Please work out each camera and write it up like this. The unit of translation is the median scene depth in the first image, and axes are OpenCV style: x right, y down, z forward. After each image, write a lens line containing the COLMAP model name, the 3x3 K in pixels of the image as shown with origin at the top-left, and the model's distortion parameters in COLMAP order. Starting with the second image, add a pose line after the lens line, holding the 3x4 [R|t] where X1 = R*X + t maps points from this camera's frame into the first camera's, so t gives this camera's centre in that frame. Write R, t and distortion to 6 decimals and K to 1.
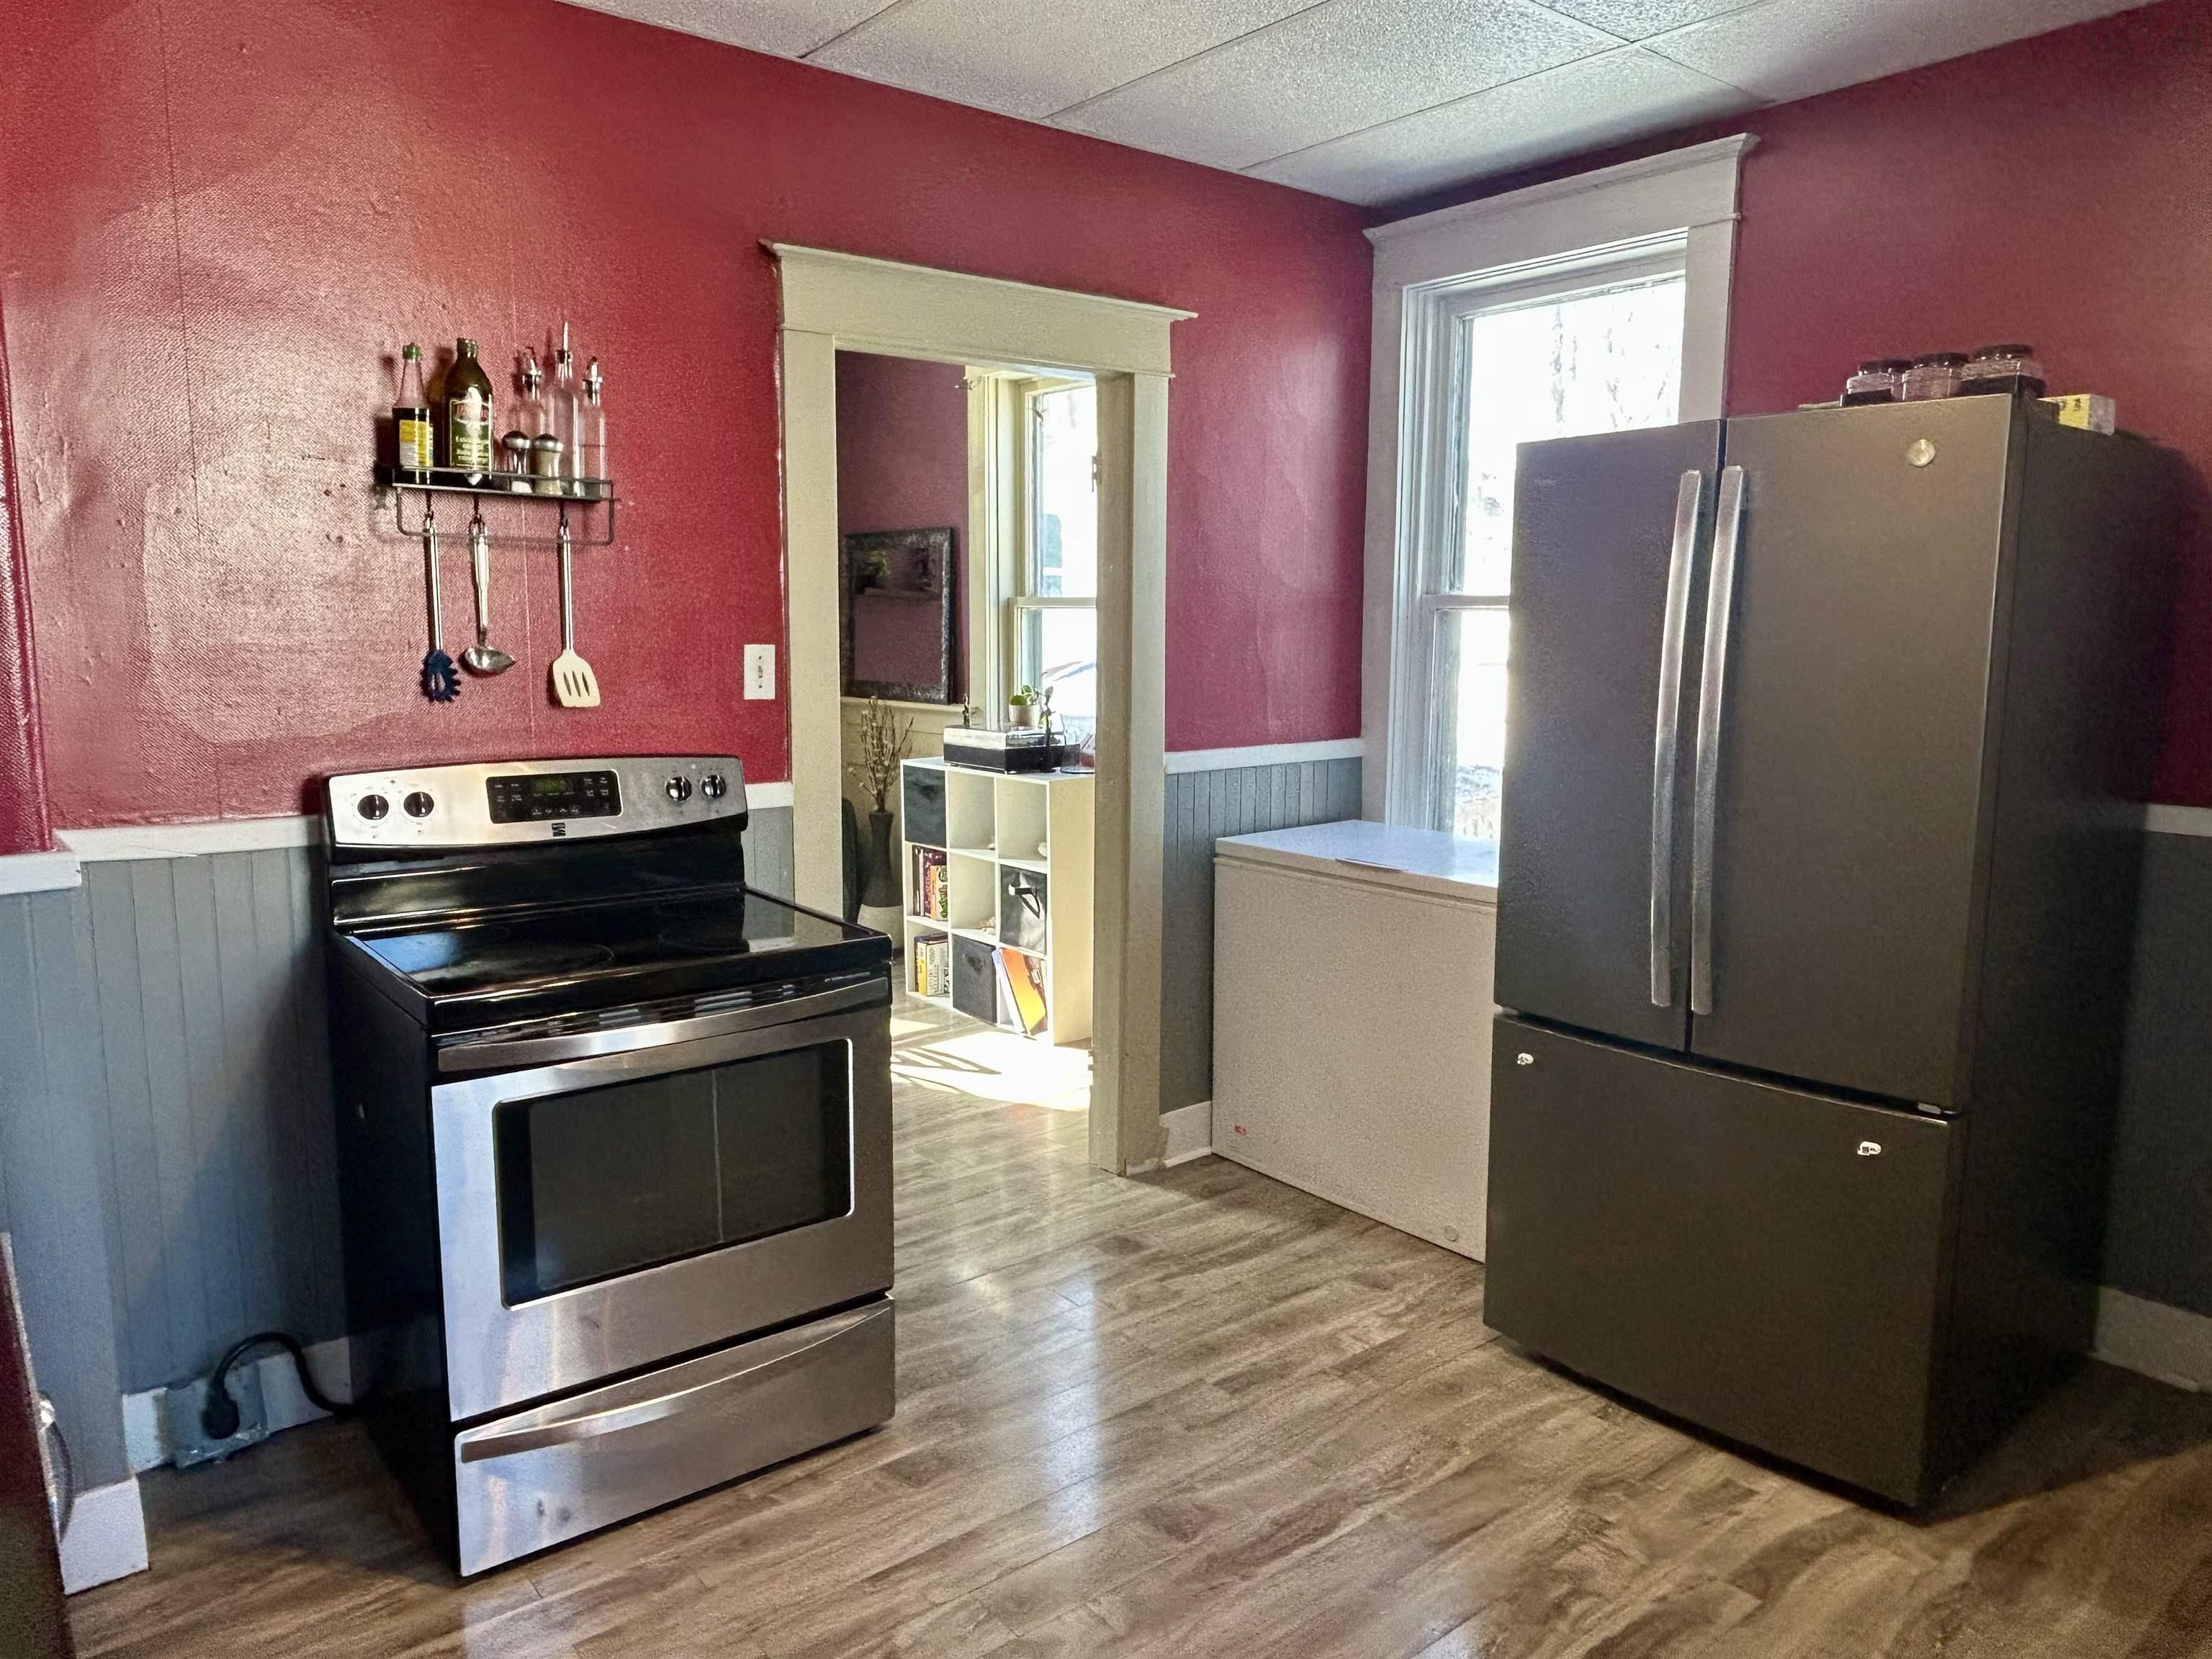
lens RADIAL K [[1508.2, 0, 1102.0], [0, 1508.2, 837.1], [0, 0, 1]] dist [-0.001520, -0.004189]
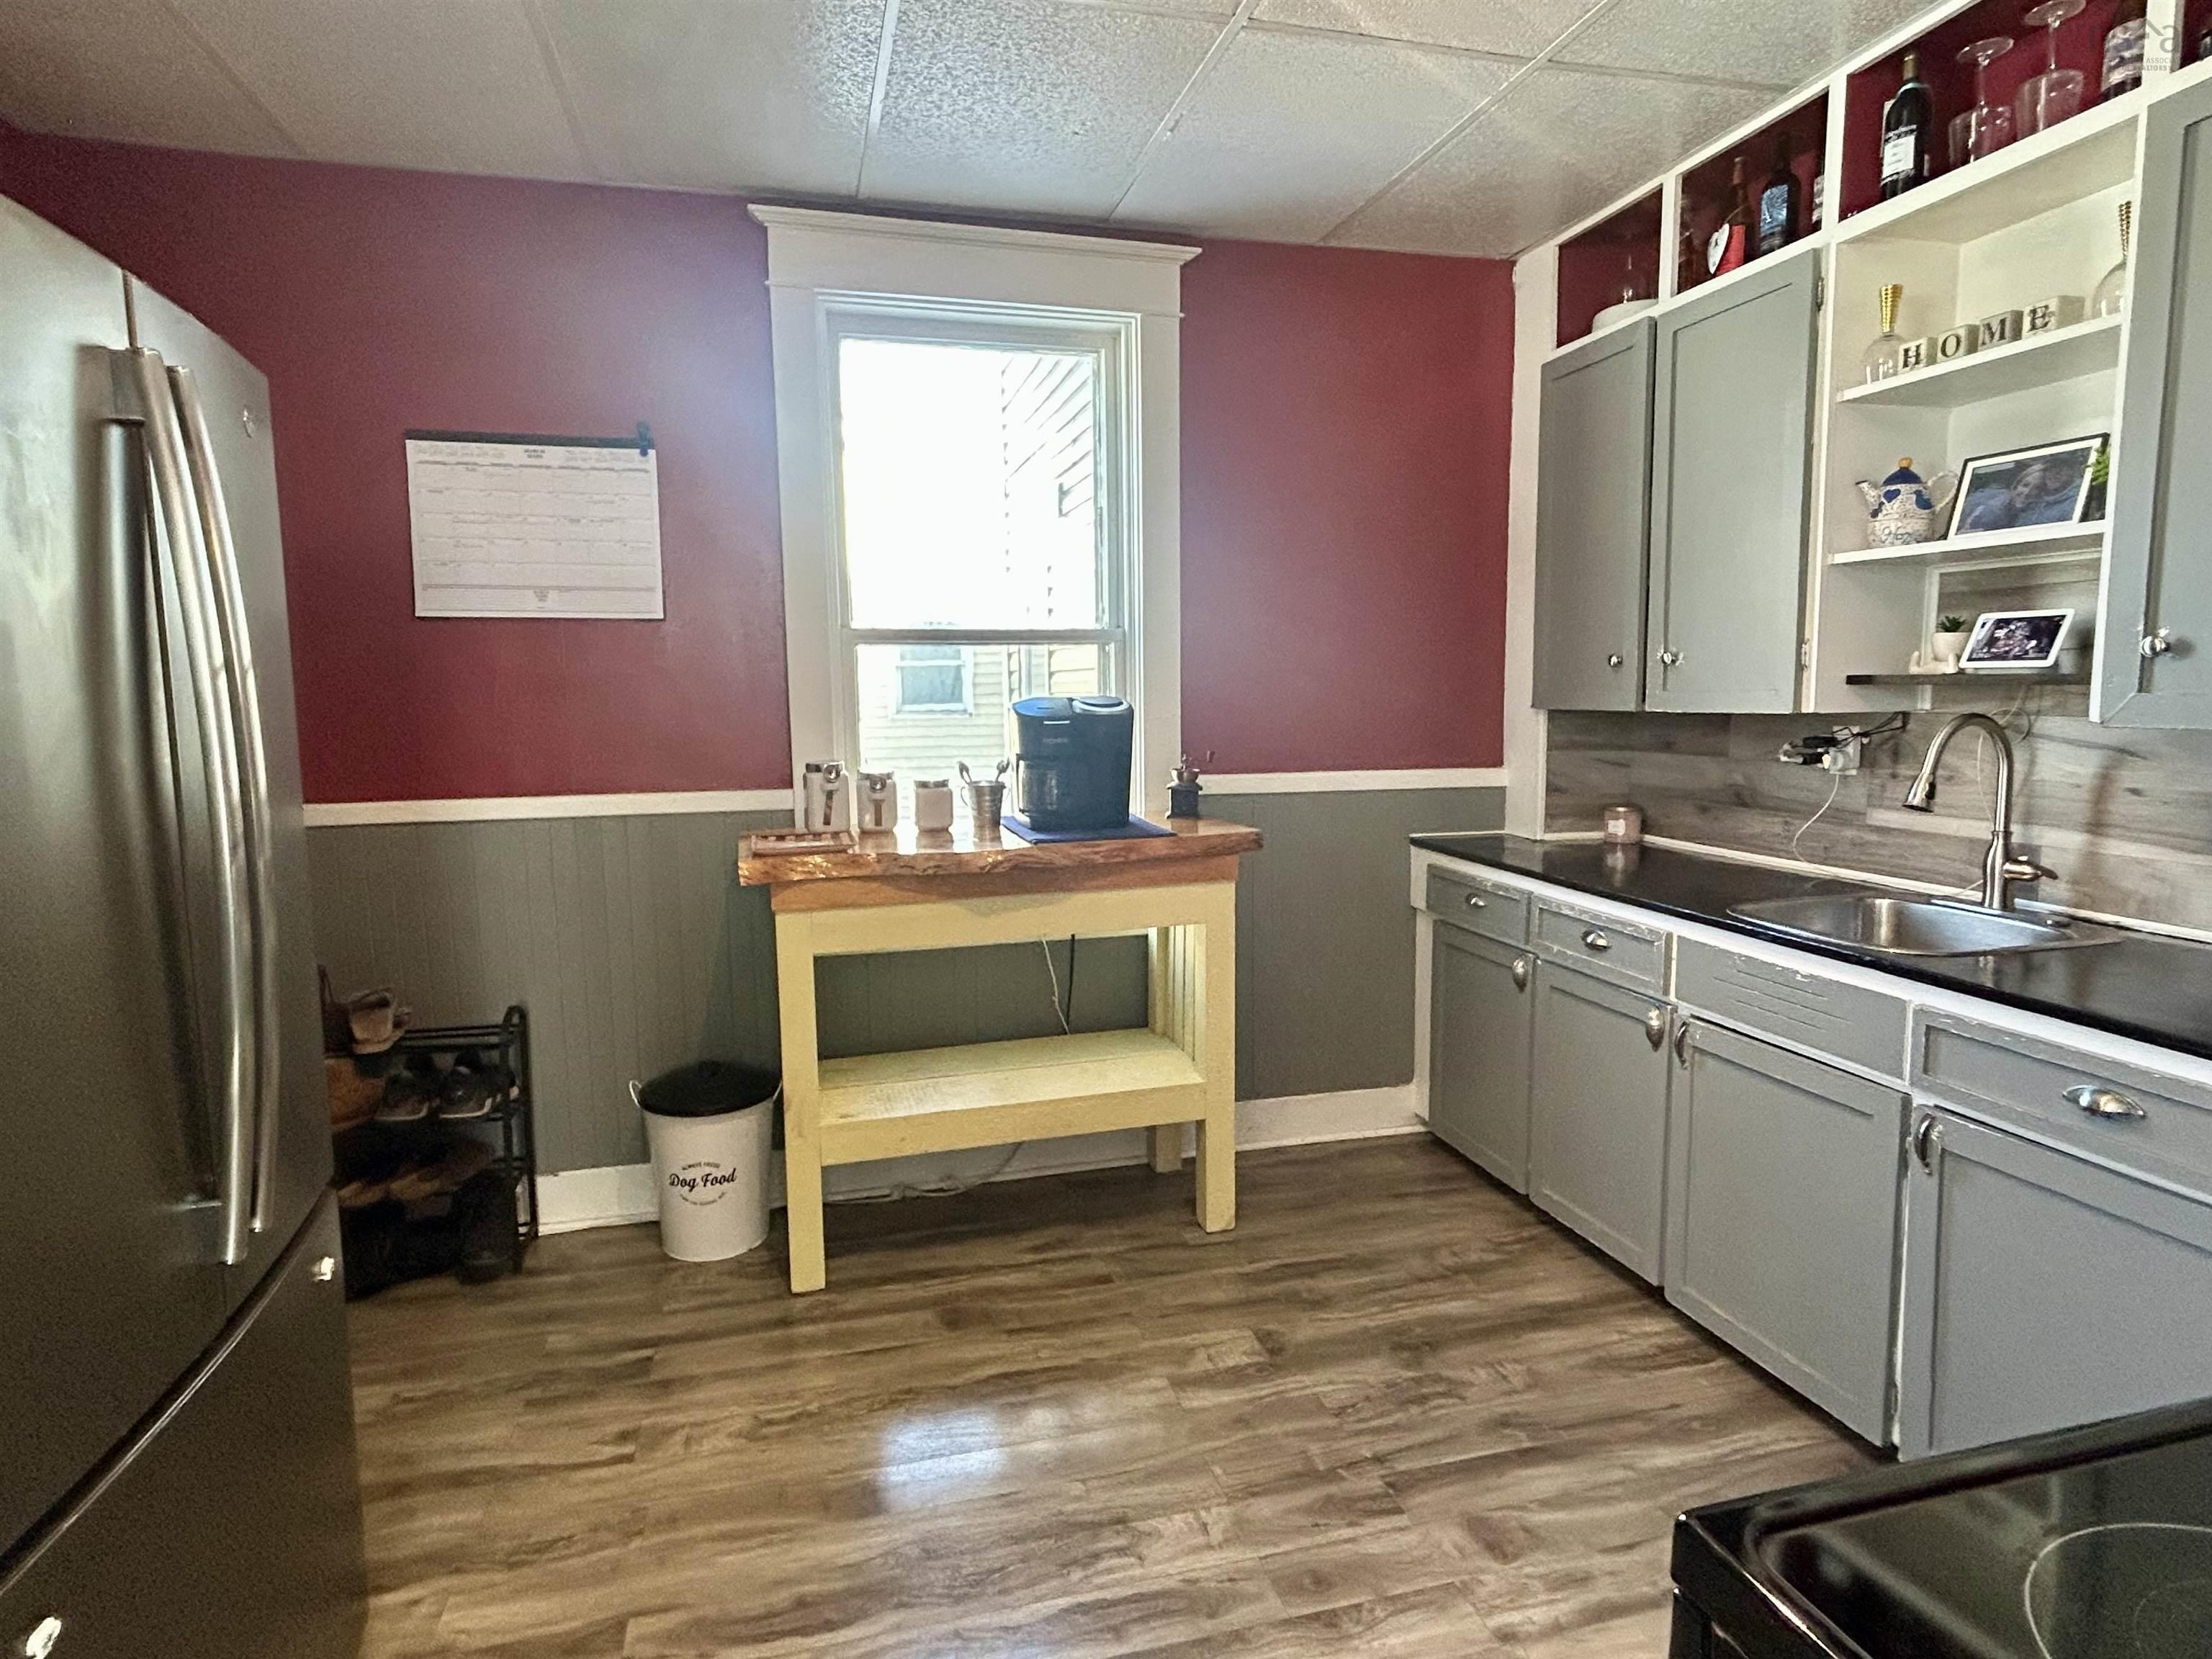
lens RADIAL K [[1172.2, 0, 1106.0], [0, 1172.2, 829.5], [0, 0, 1]] dist [-0.014297, 0.002065]
pose [[-0.910480, -0.042202, 0.411395, -0.117567], [0.069392, 0.965085, 0.252576, -0.138210], [-0.407690, 0.258513, -0.875762, 1.158262]]
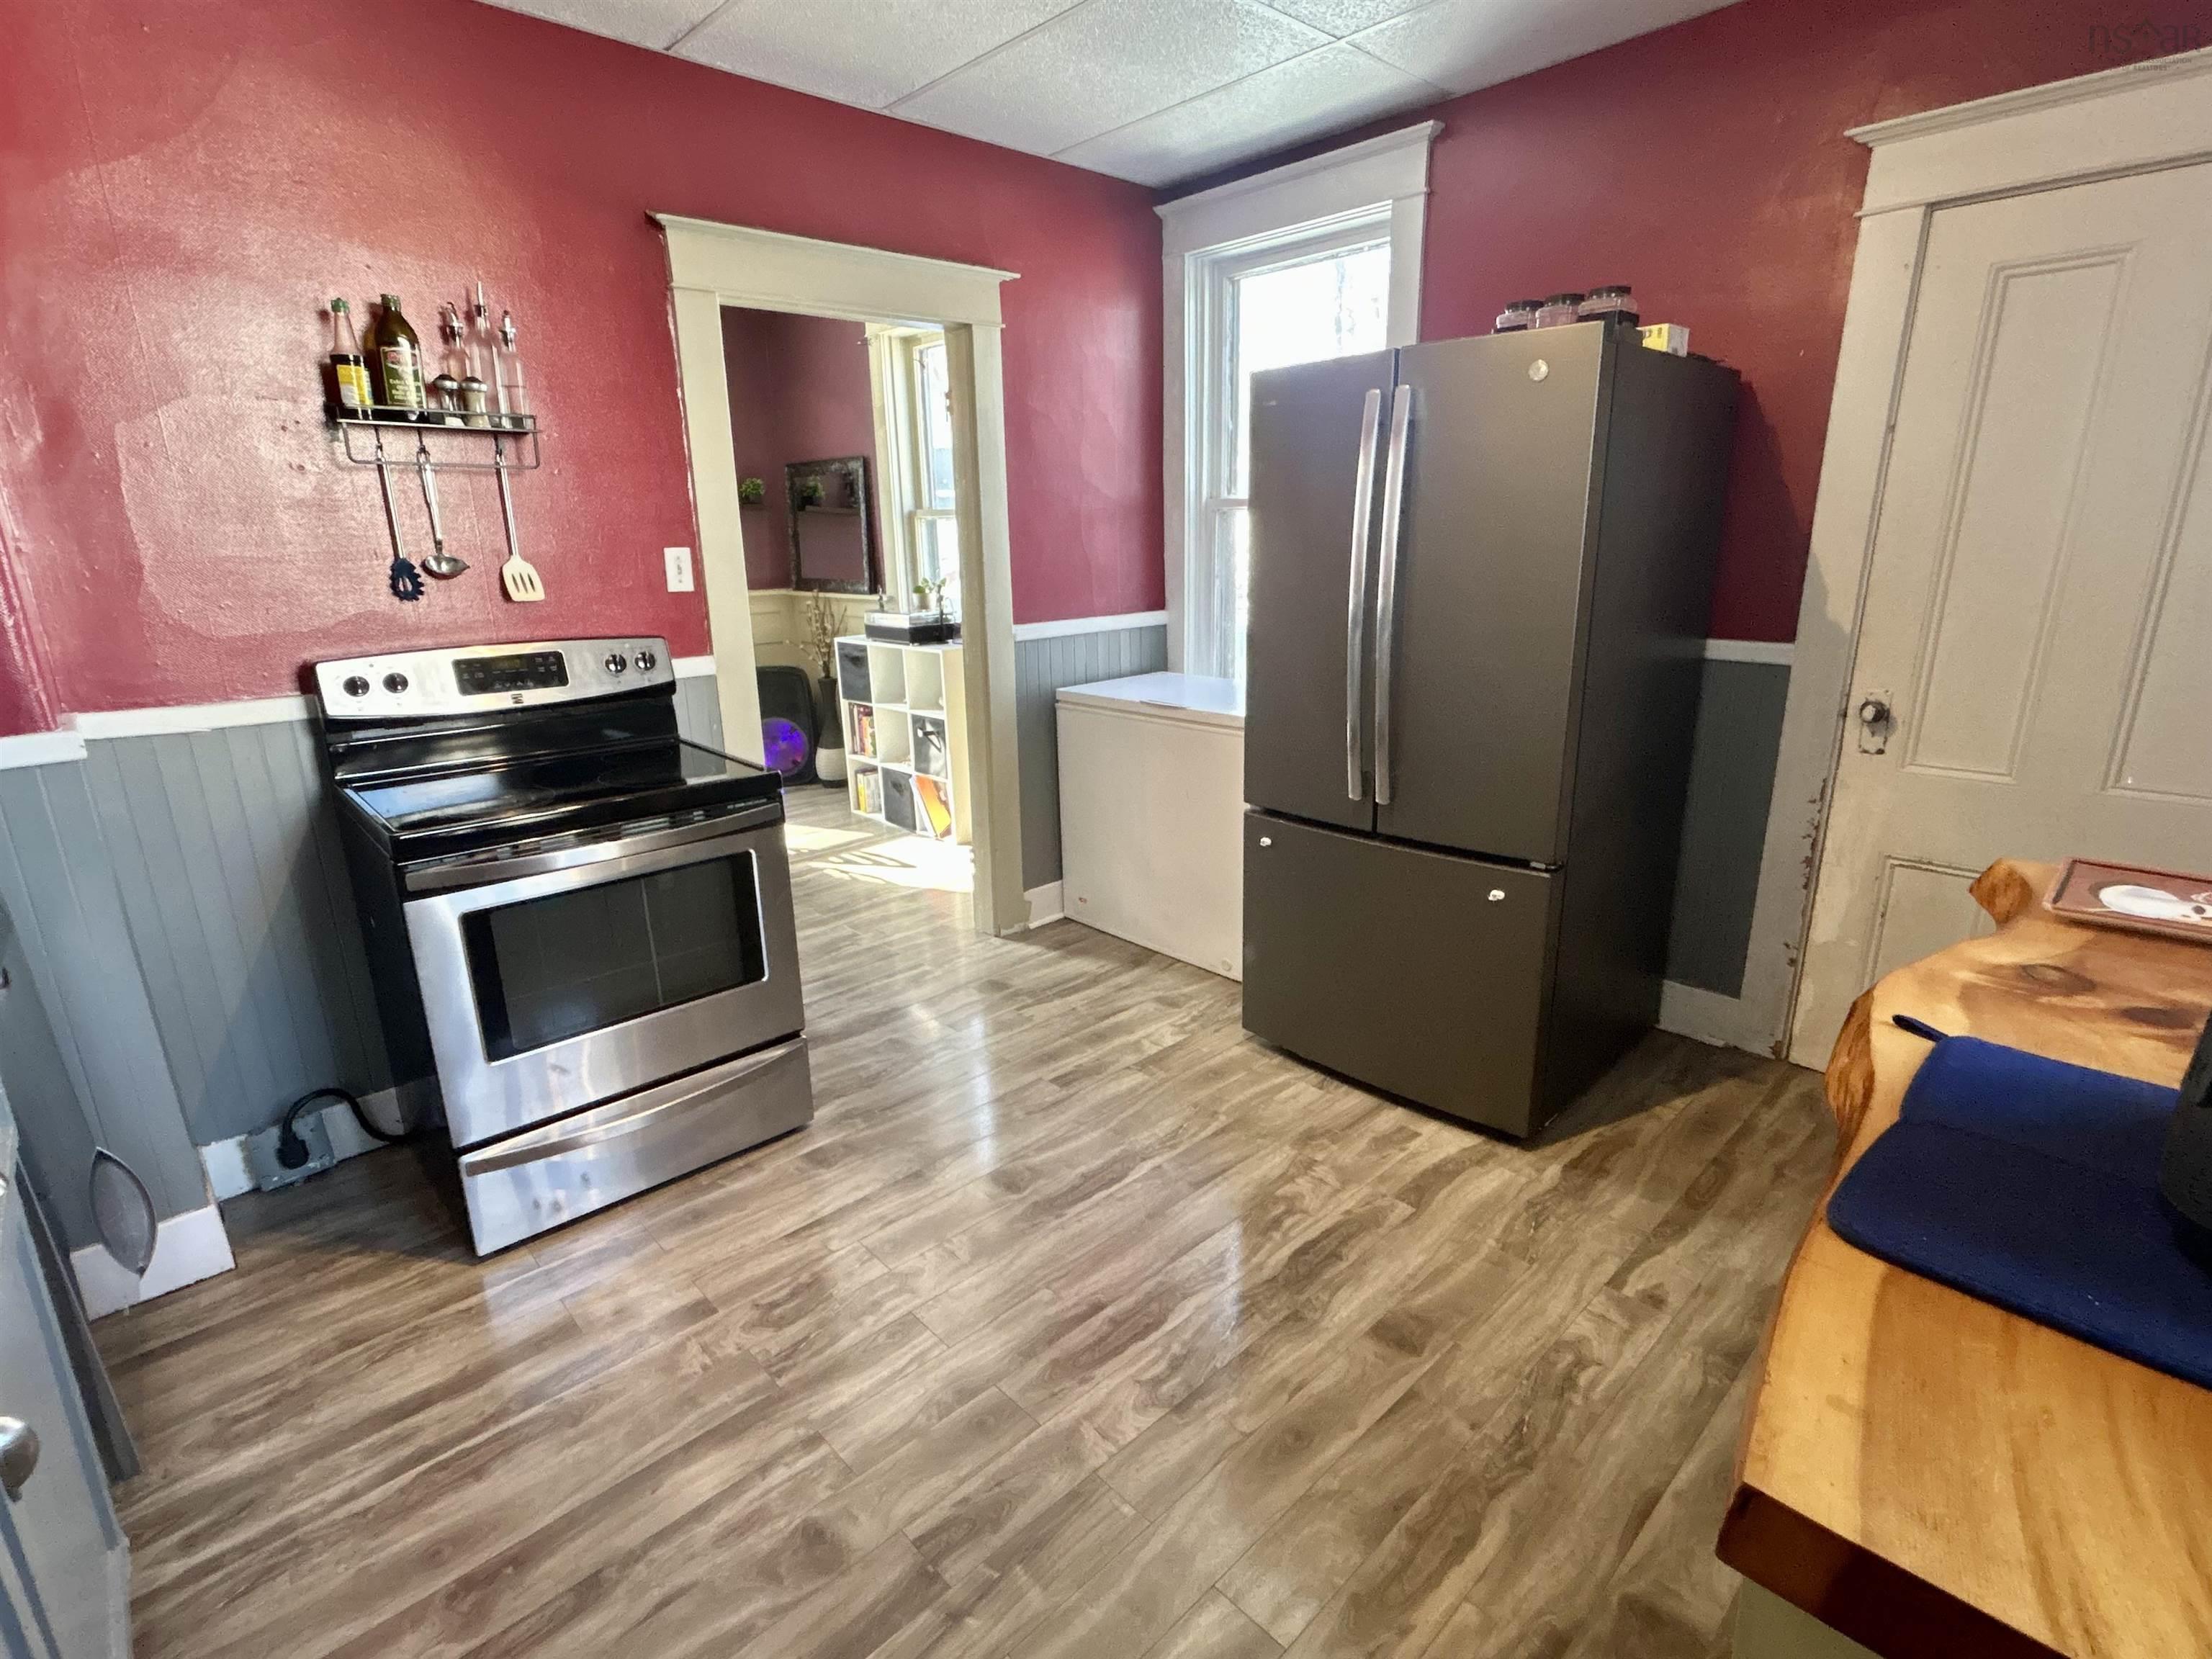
lens RADIAL K [[1073.2, 0, 1102.9], [0, 1073.2, 833.7], [0, 0, 1]] dist [-0.000010, -0.000594]
pose [[0.996763, -0.044248, 0.067126, 0.071083], [0.034965, 0.990410, 0.133659, 0.004083], [-0.072397, -0.130879, 0.988751, 0.044070]]
